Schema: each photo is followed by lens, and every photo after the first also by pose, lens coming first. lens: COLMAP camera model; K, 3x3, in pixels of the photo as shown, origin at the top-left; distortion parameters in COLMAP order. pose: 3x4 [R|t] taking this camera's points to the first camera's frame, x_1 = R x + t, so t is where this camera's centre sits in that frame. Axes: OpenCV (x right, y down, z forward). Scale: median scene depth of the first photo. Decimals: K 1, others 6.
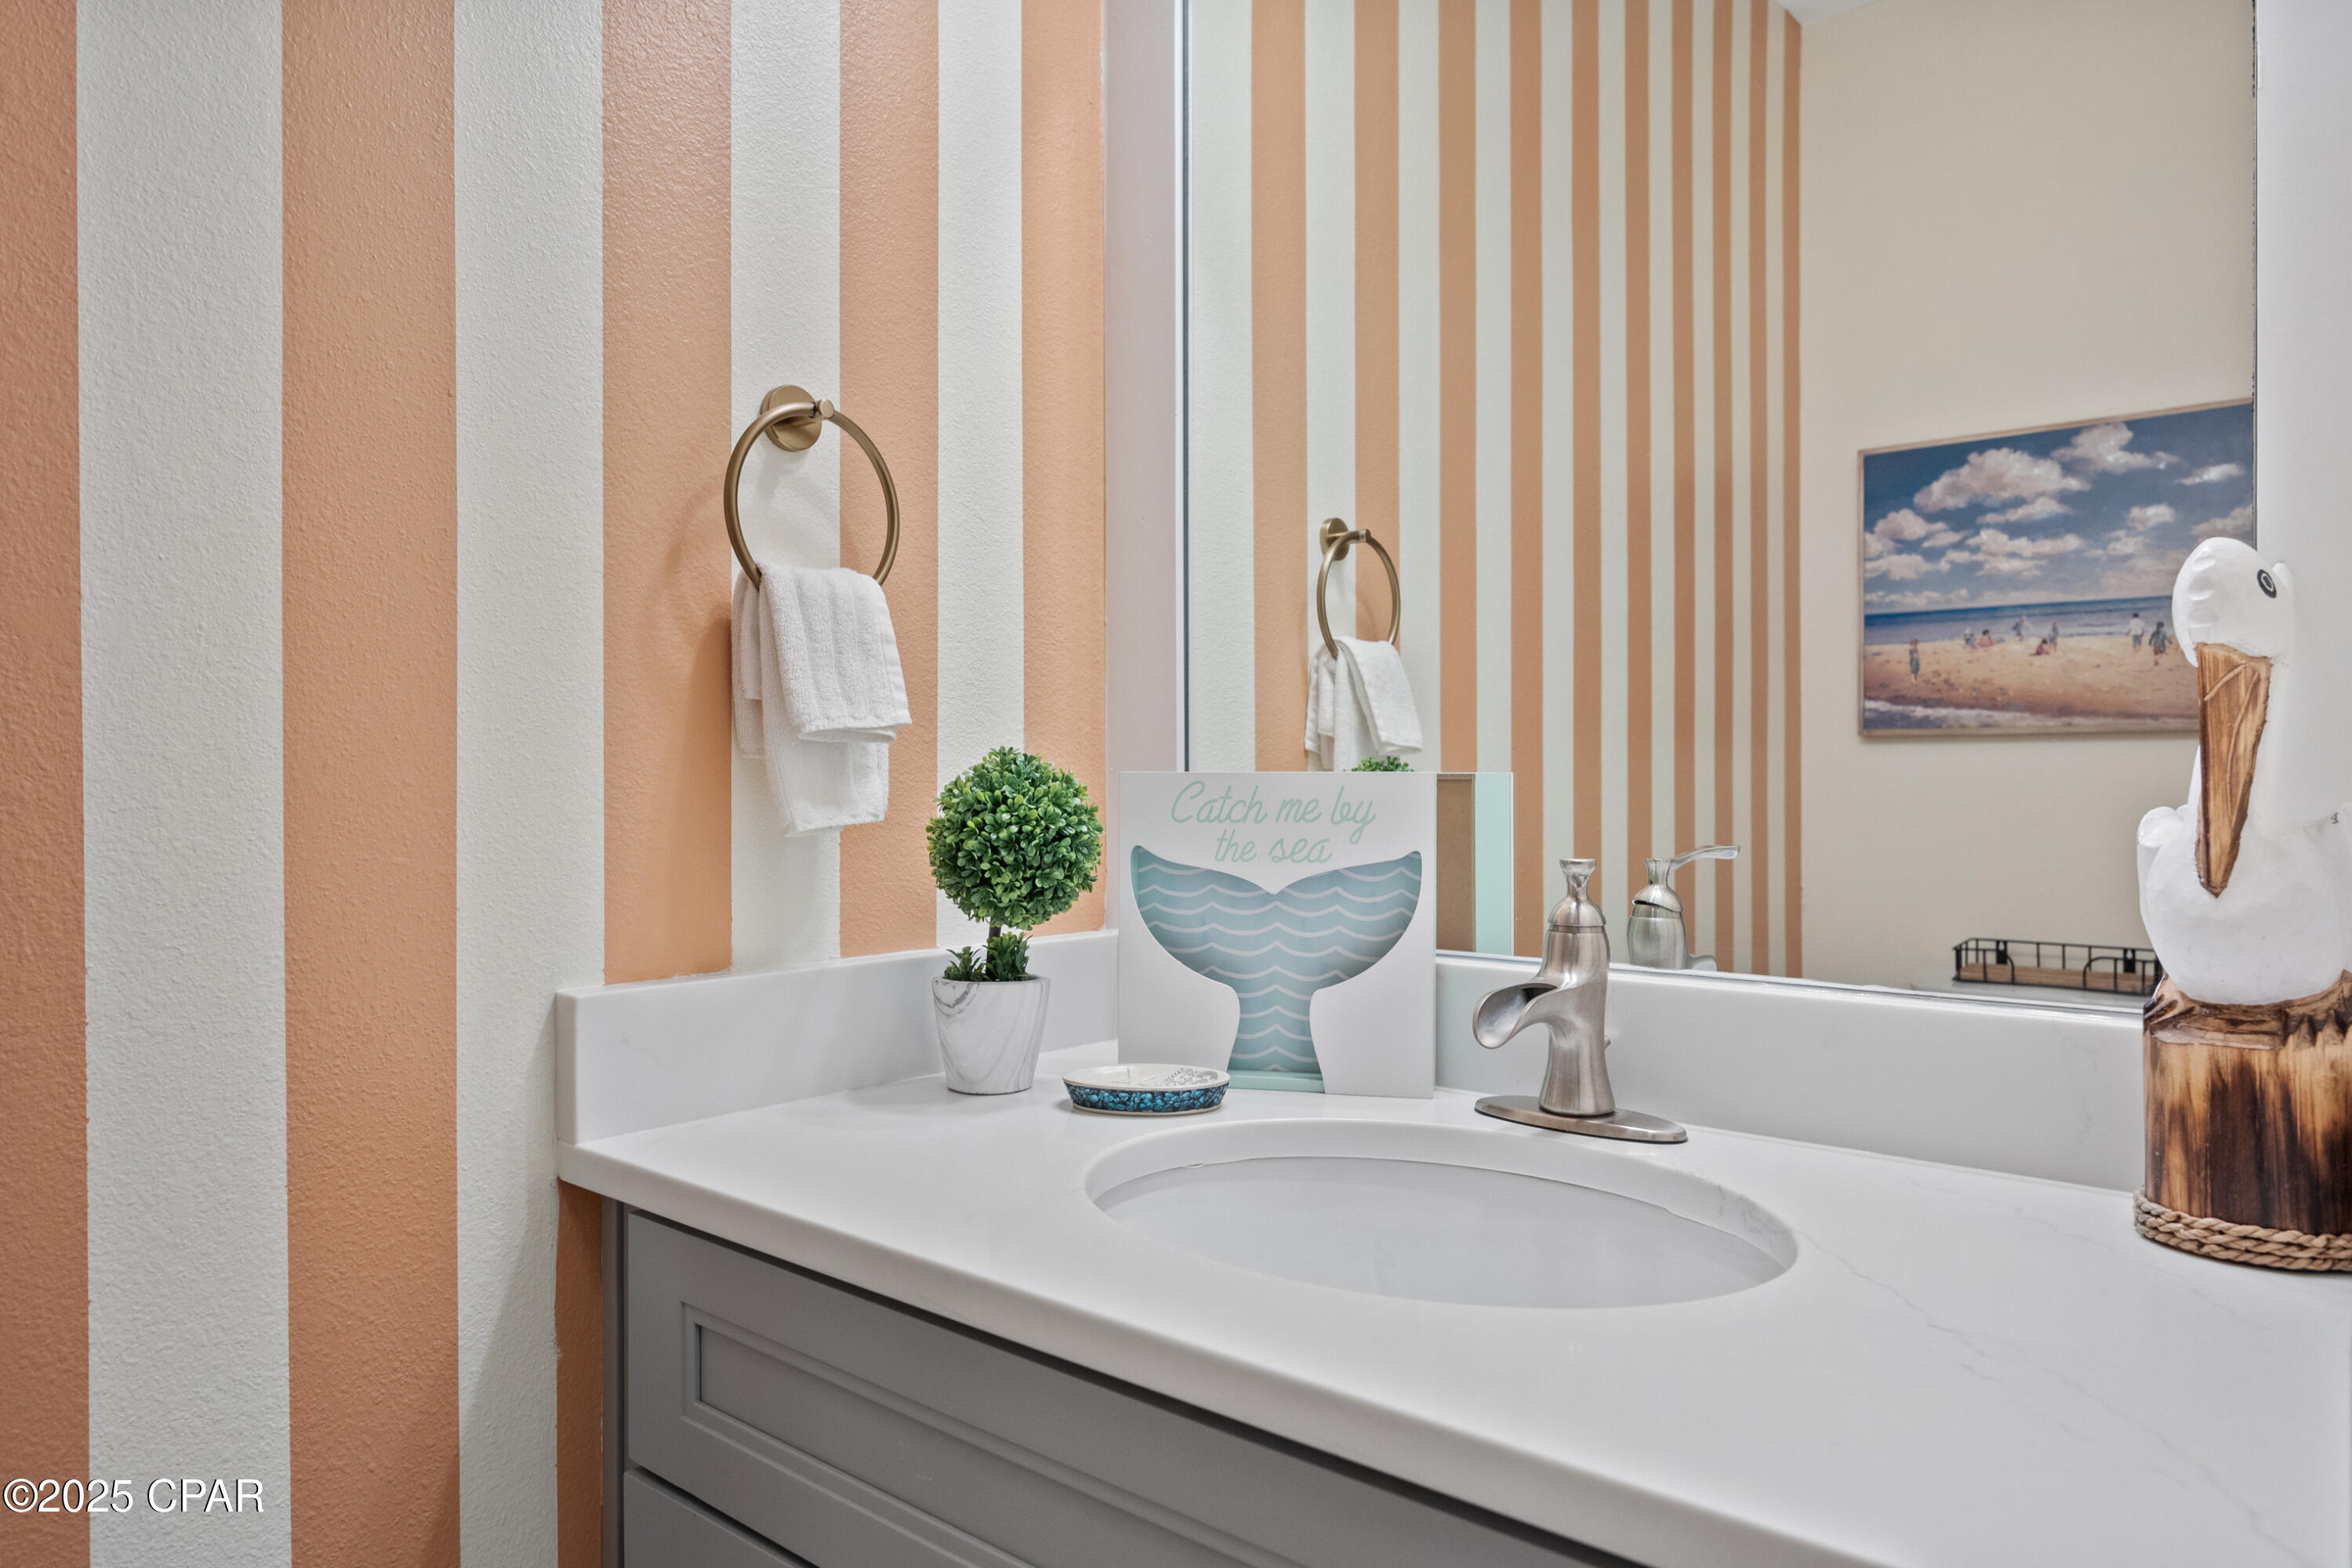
lens RADIAL K [[1559.3, 0, 1177.5], [0, 1559.3, 786.4], [0, 0, 1]] dist [0.001289, -0.000139]
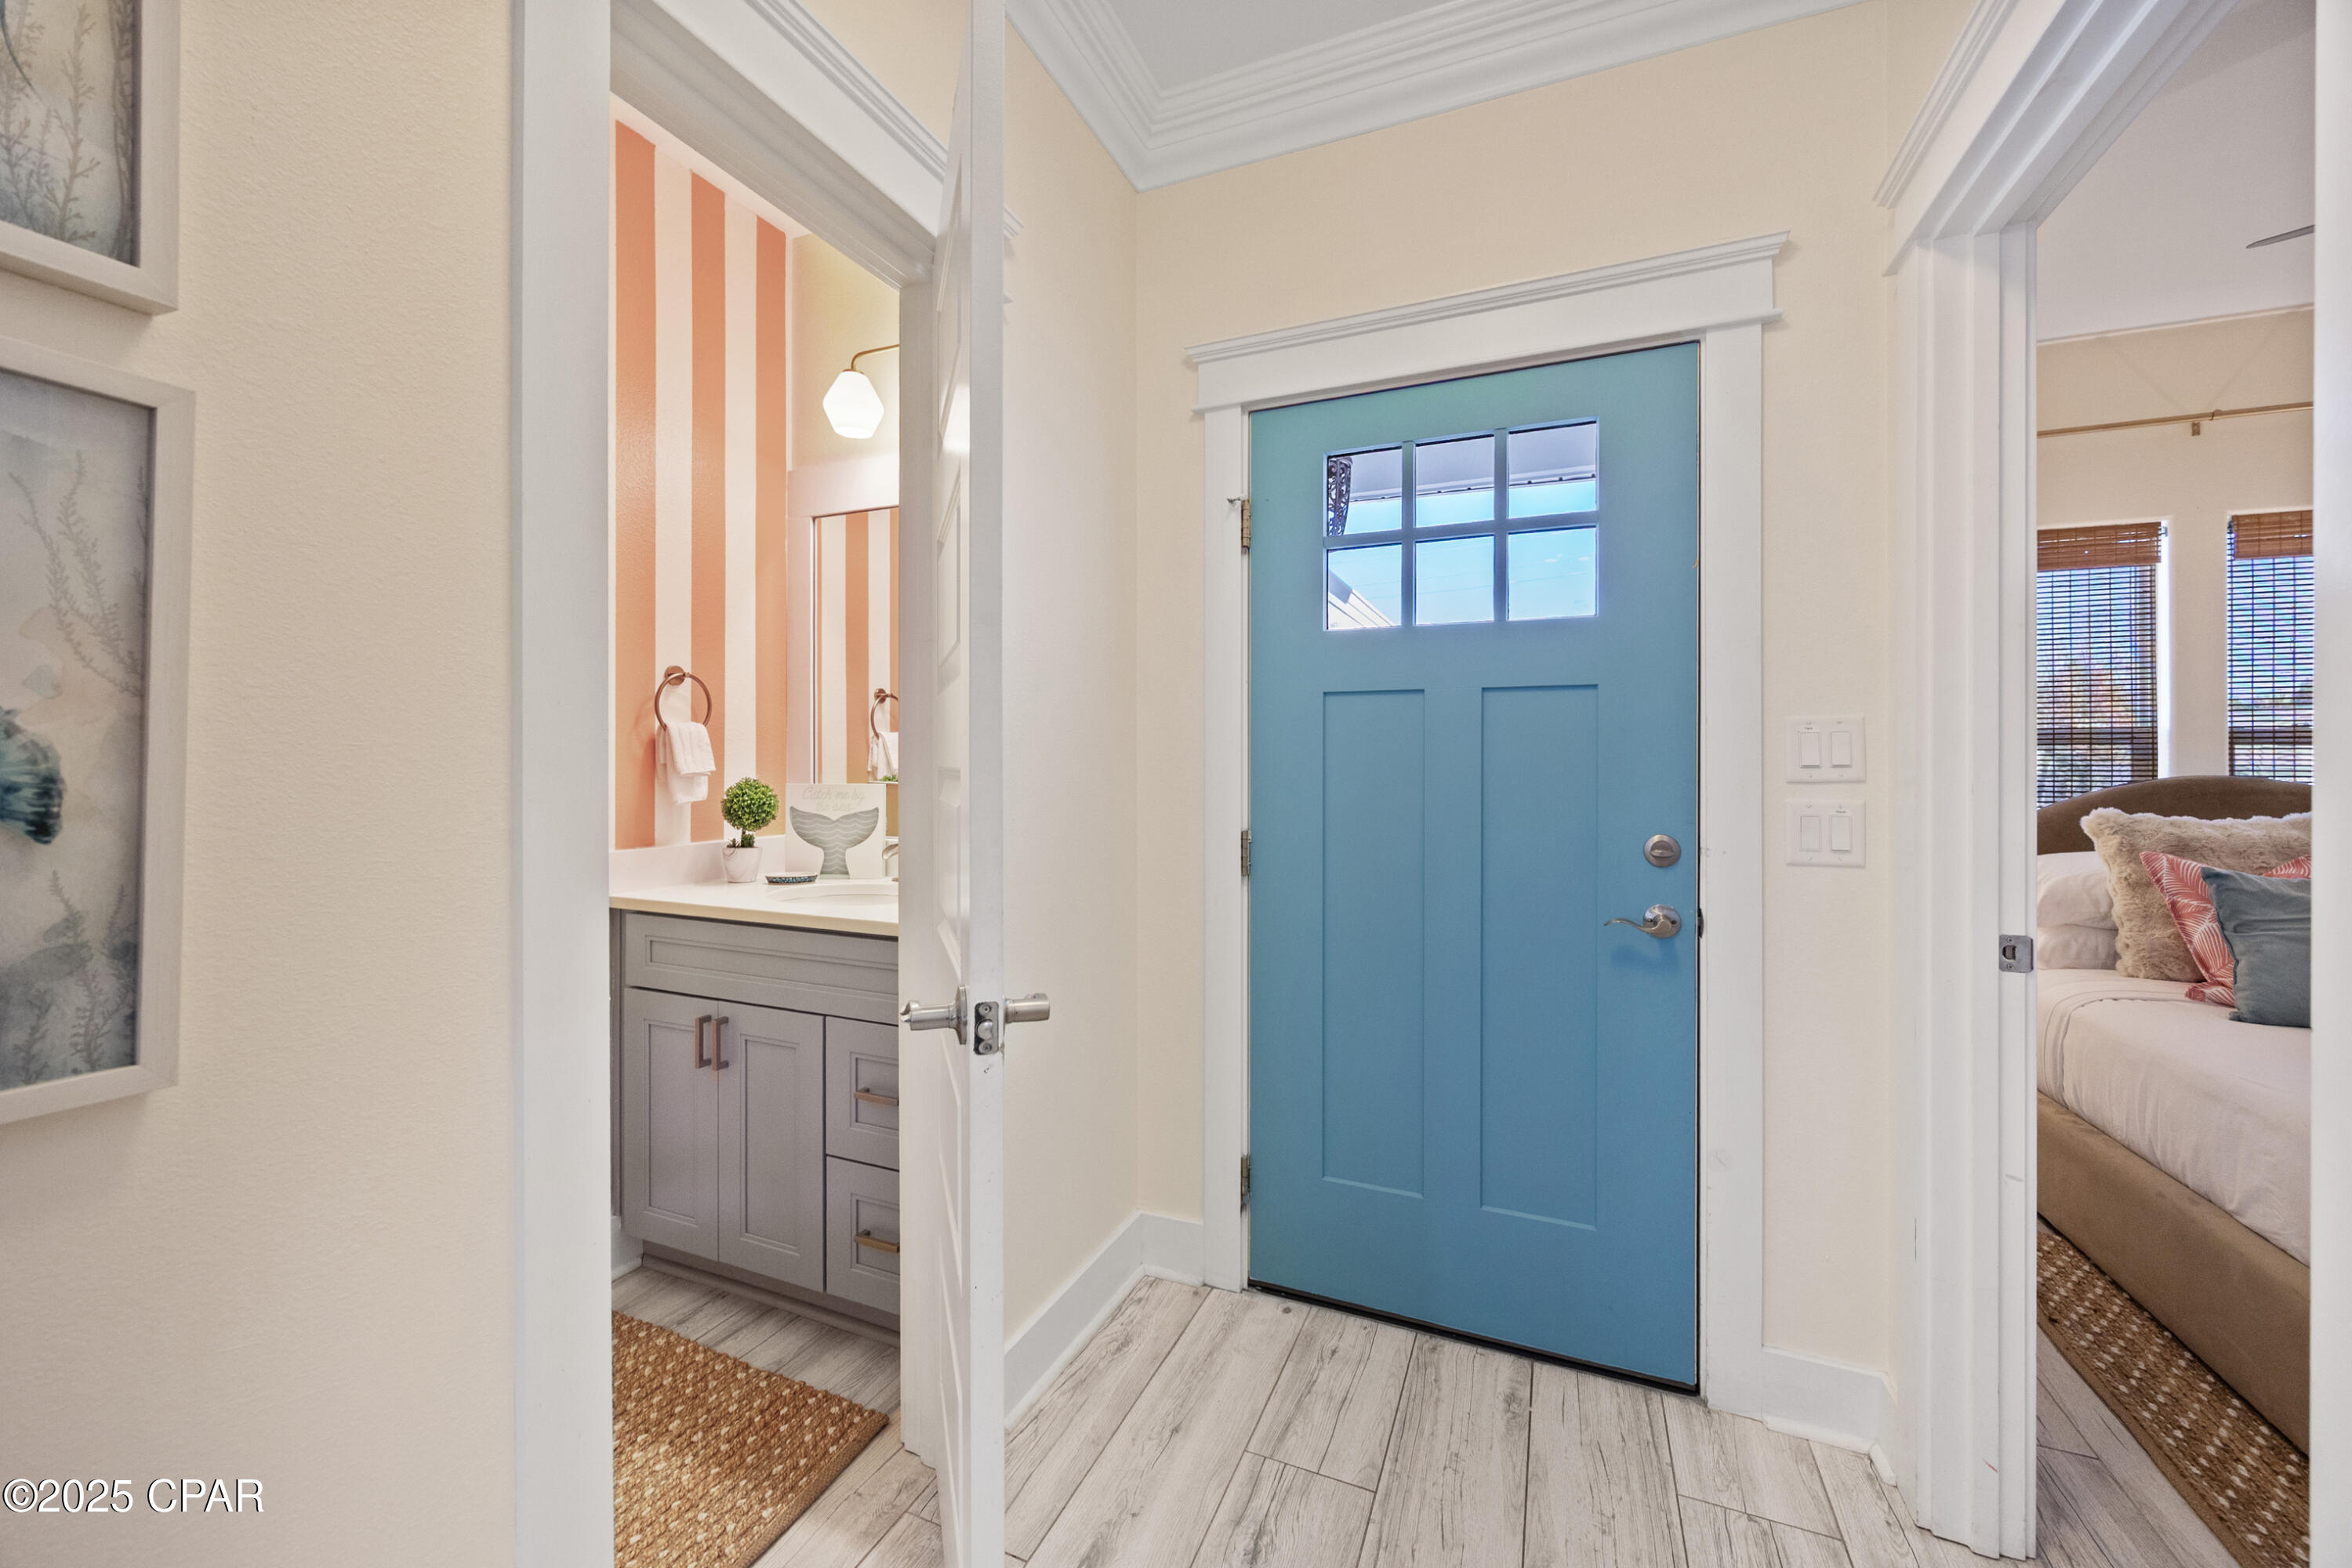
lens RADIAL K [[897.9, 0, 1169.9], [0, 897.9, 768.2], [0, 0, 1]] dist [-0.004655, -0.000315]
pose [[0.953723, 0.002909, 0.300672, 0.173801], [-0.004143, 0.999985, 0.003466, -0.054789], [-0.300657, -0.004552, 0.953721, -1.089957]]
